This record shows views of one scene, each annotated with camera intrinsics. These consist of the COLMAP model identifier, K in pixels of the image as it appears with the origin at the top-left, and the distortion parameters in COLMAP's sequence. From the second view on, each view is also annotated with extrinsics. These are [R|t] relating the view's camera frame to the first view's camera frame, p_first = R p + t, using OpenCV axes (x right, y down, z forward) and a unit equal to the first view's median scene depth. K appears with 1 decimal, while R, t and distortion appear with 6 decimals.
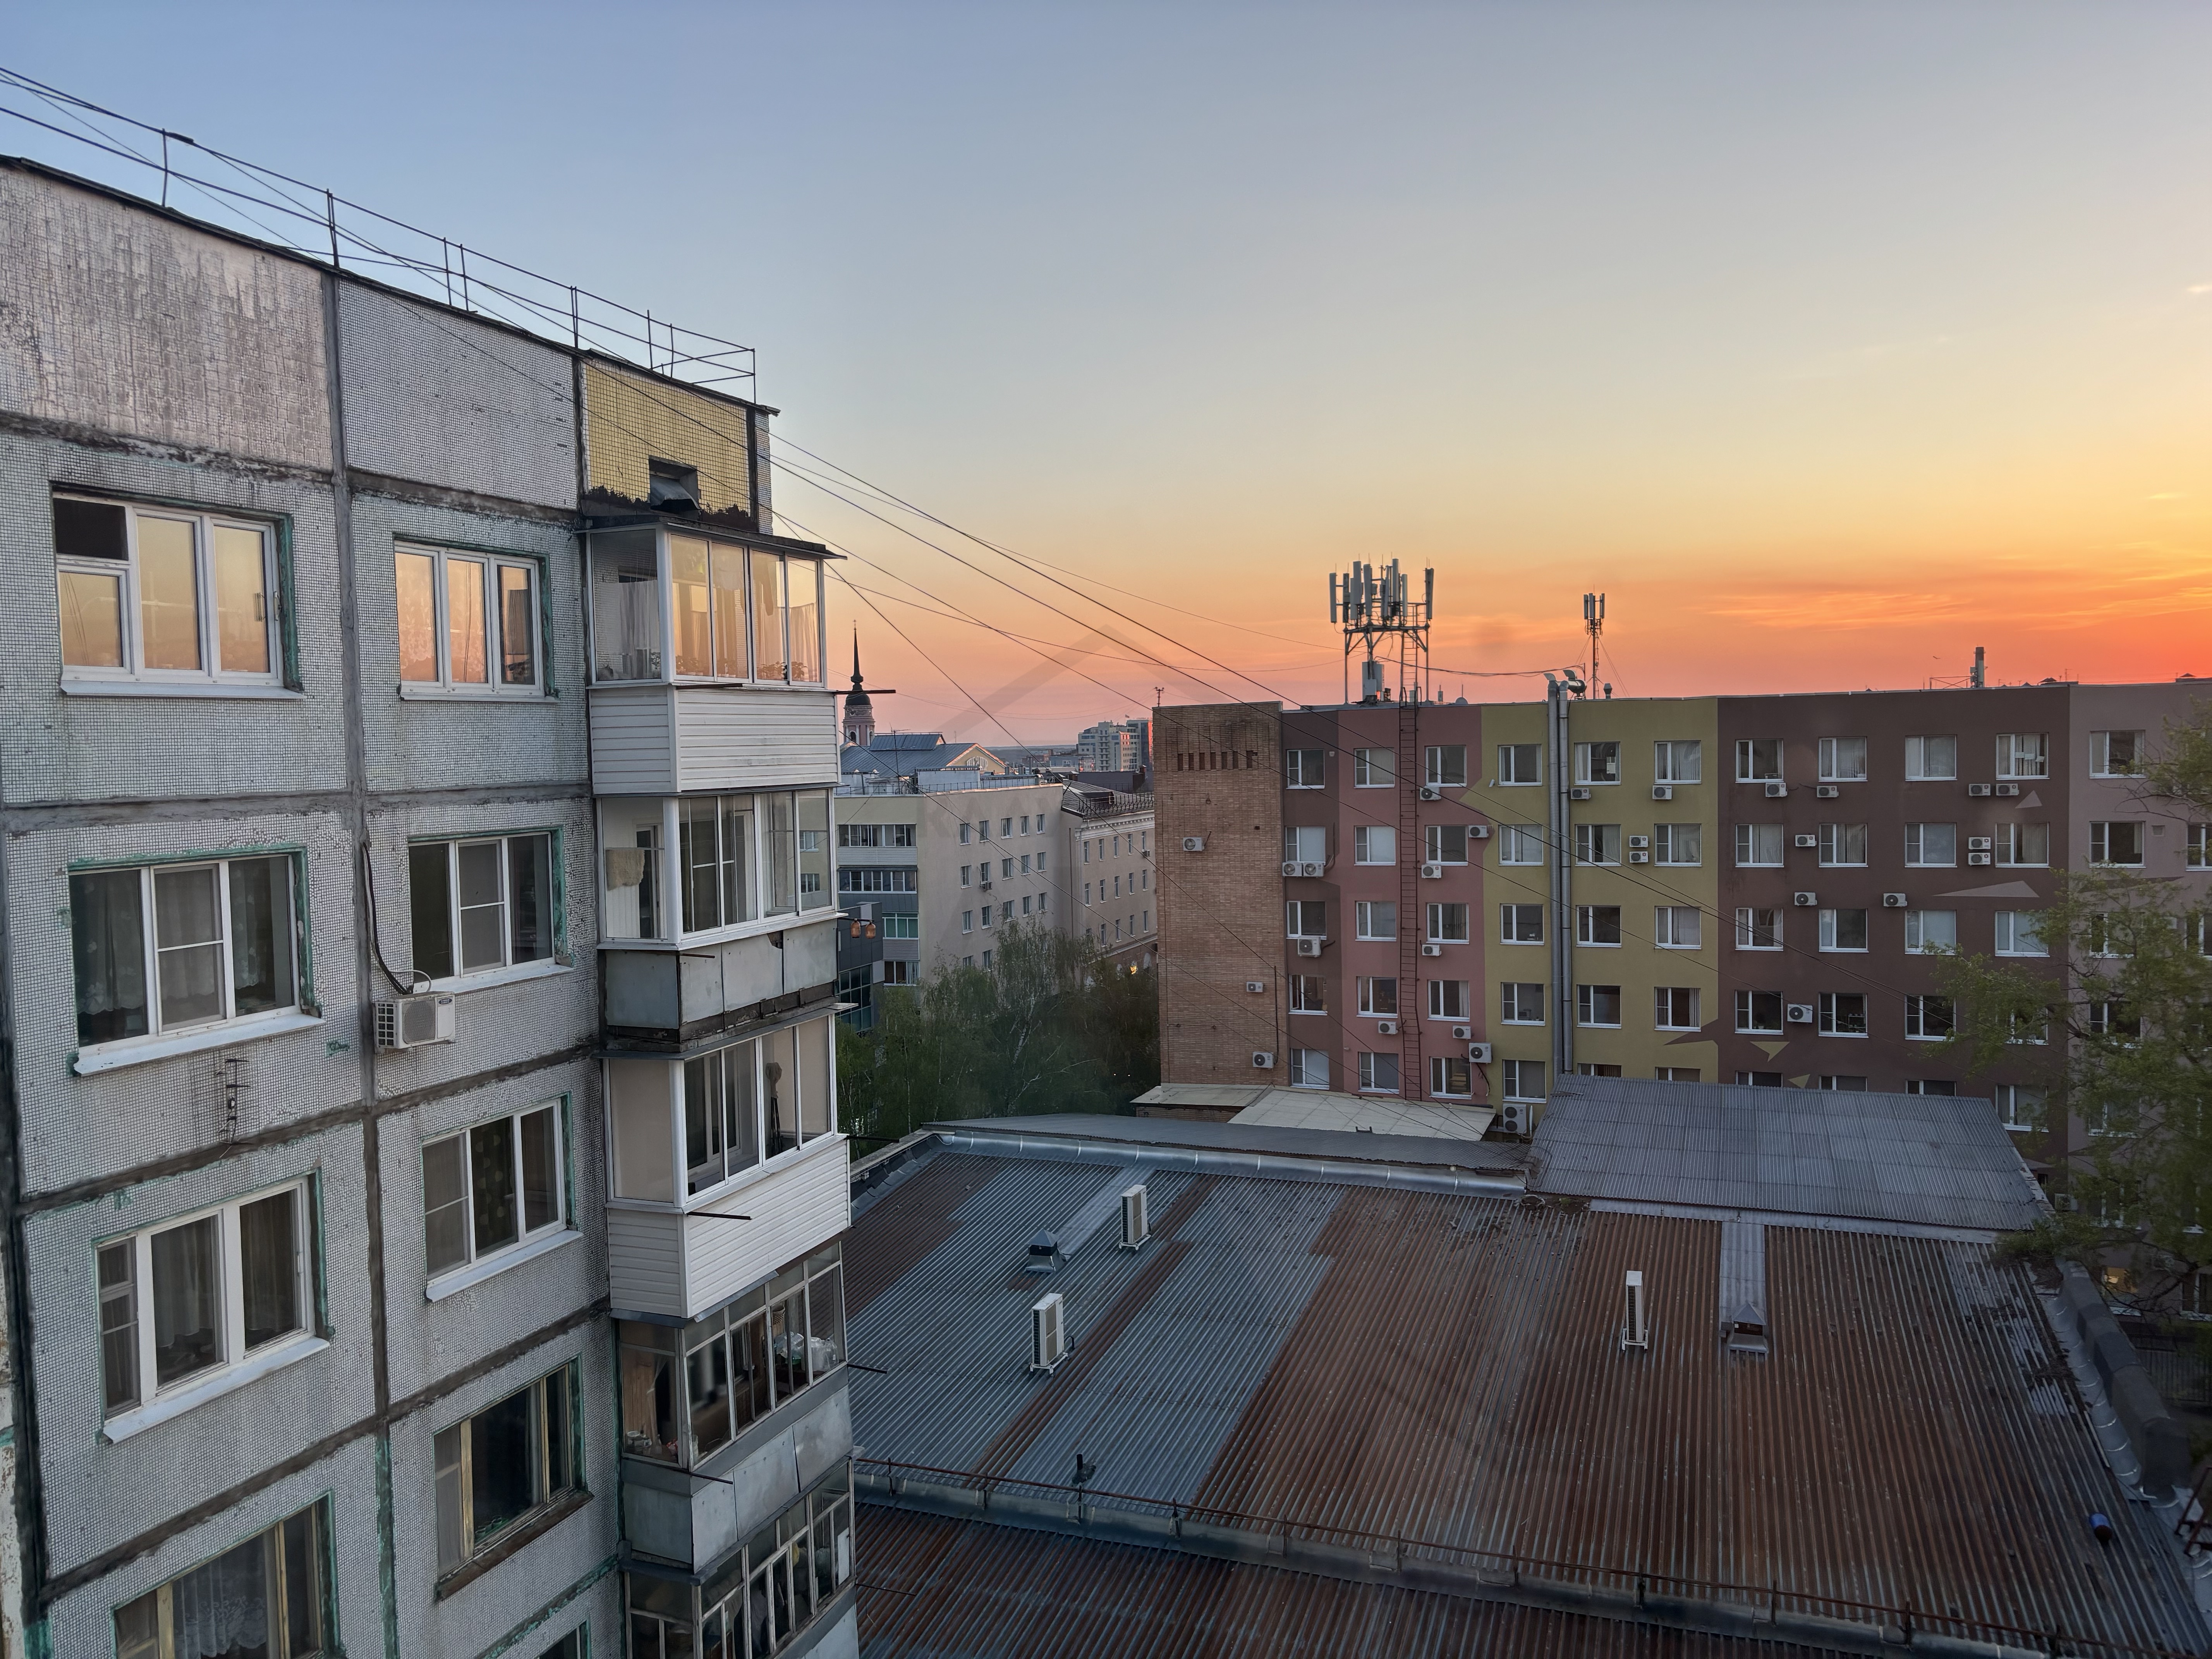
lens RADIAL K [[1646.8, 0, 1085.1], [0, 1646.8, 824.2], [0, 0, 1]] dist [0.044079, -0.059665]
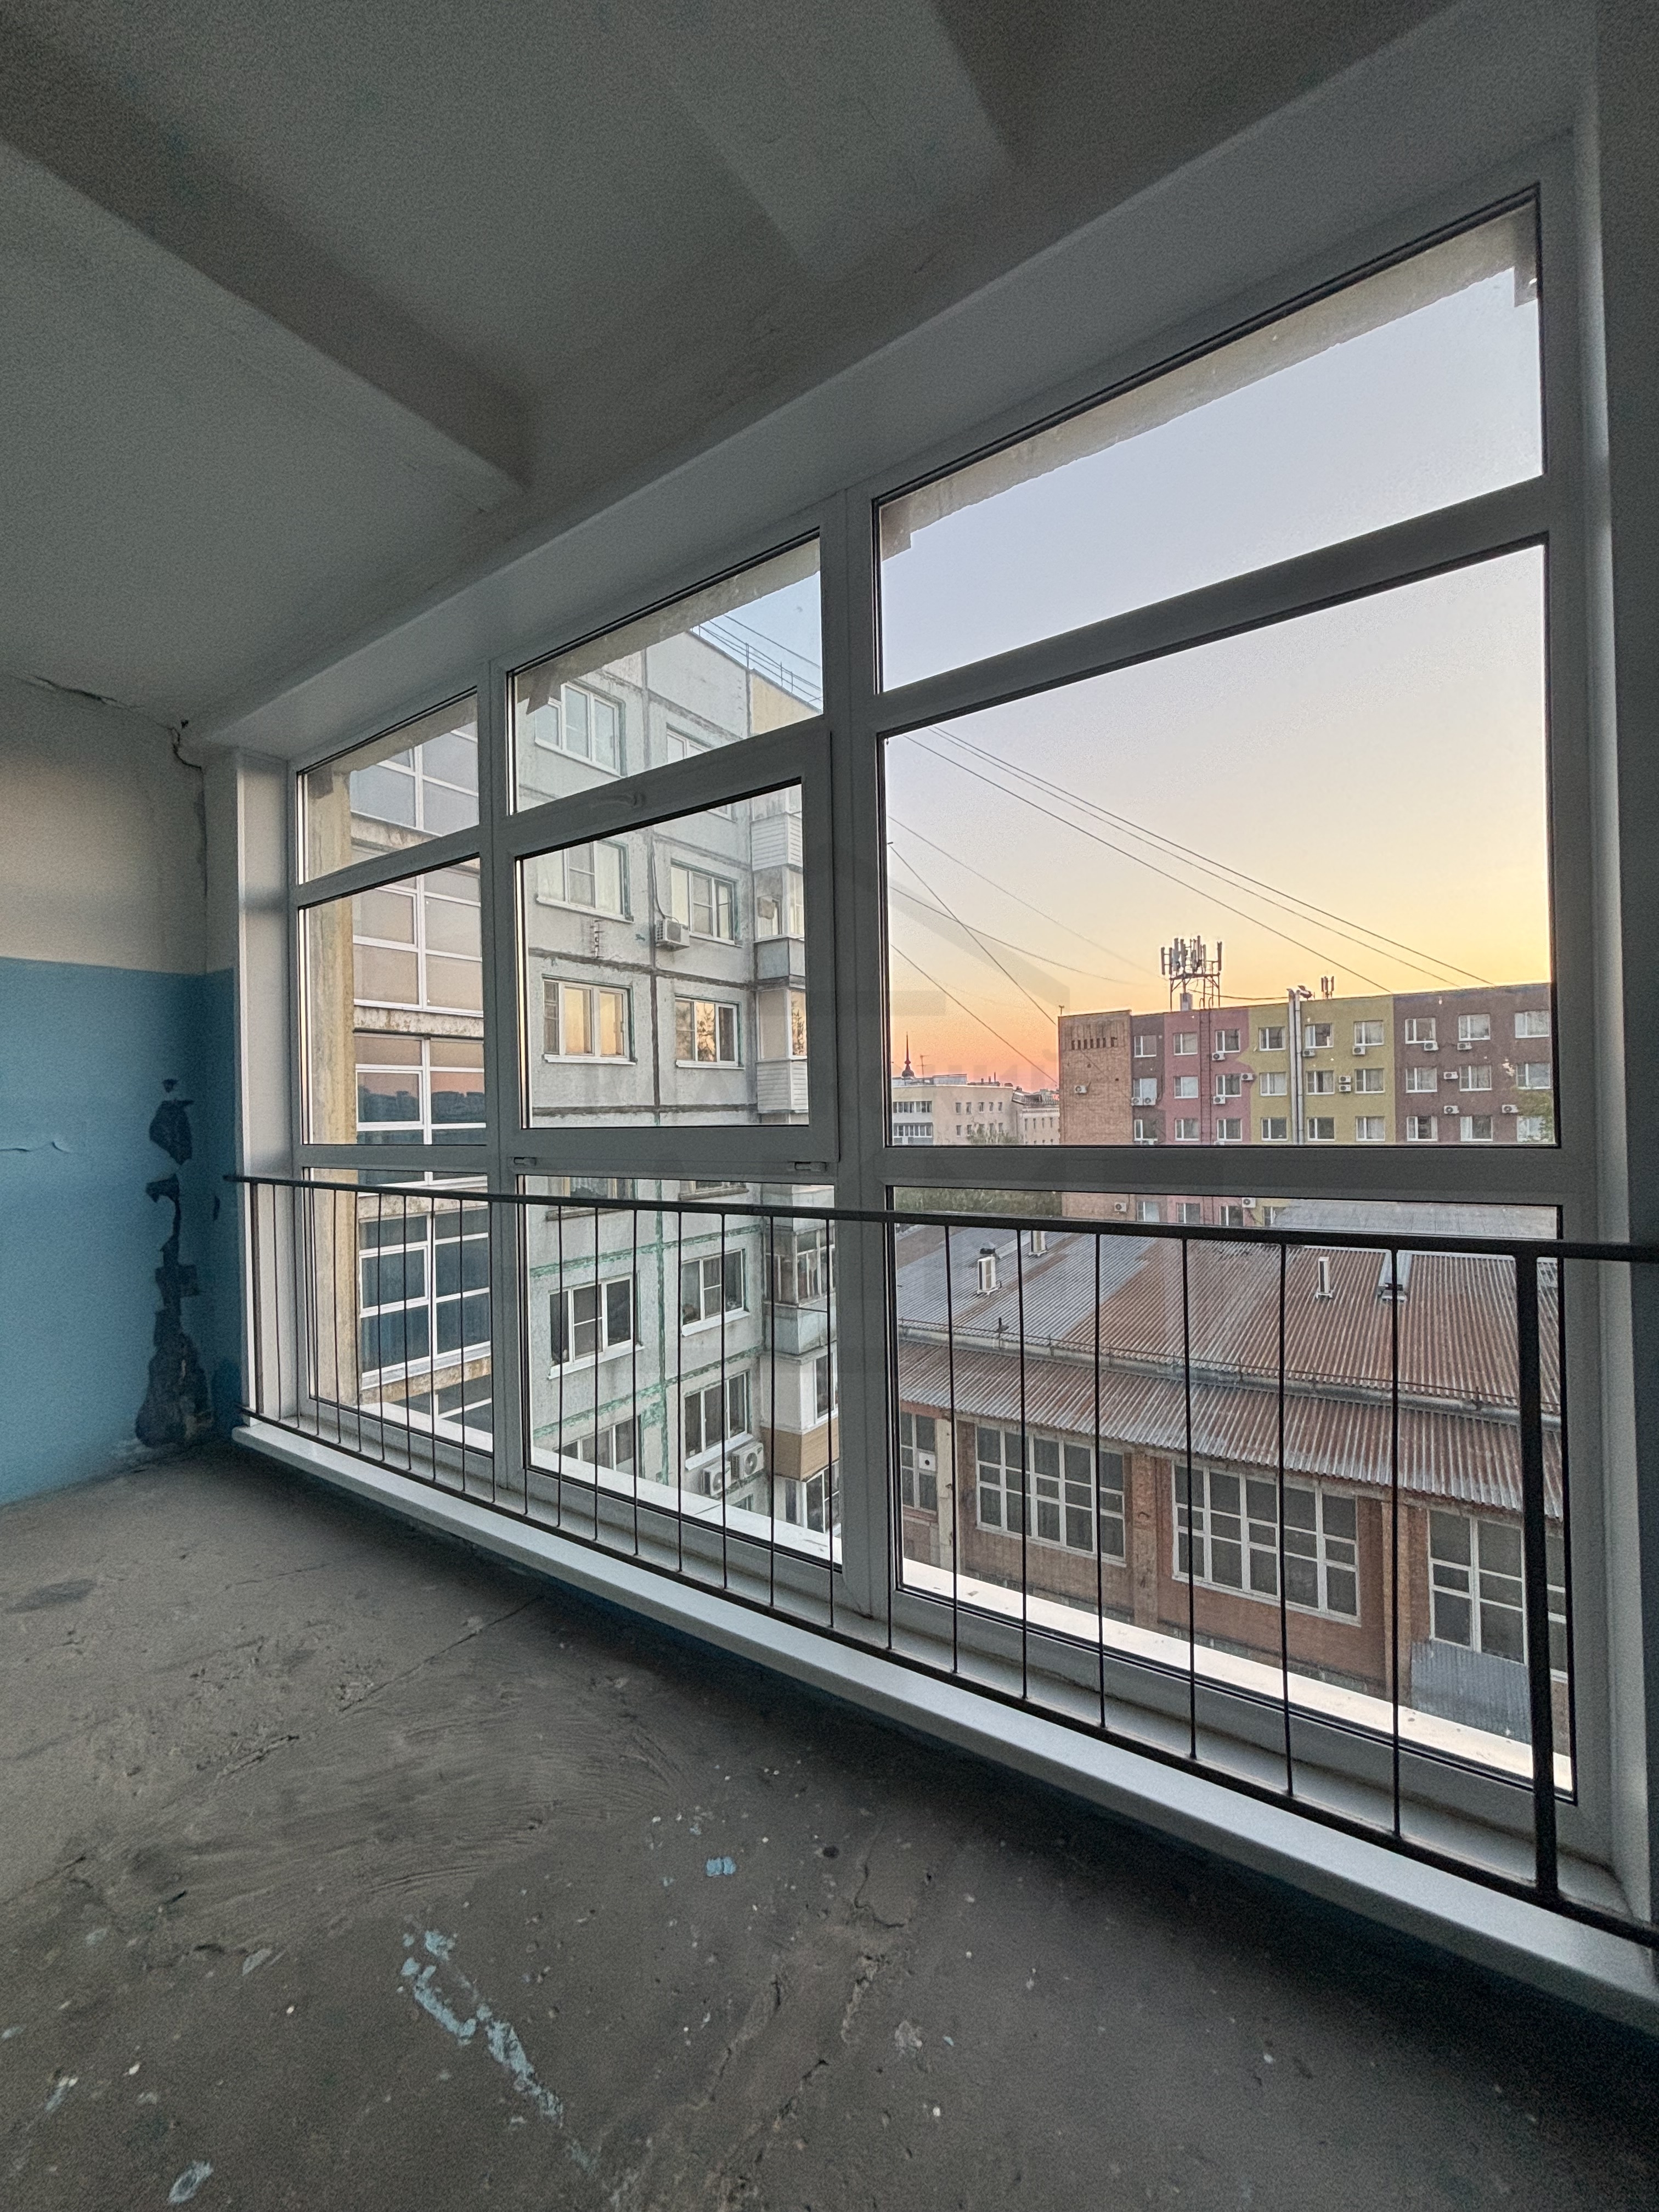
lens RADIAL K [[900.8, 0, 840.4], [0, 900.8, 1109.2], [0, 0, 1]] dist [-0.002359, -0.000094]
pose [[0.977902, 0.003446, -0.209033, 0.017362], [-0.012962, 0.998940, -0.044173, 0.100215], [0.208660, 0.045906, 0.976910, -0.031266]]
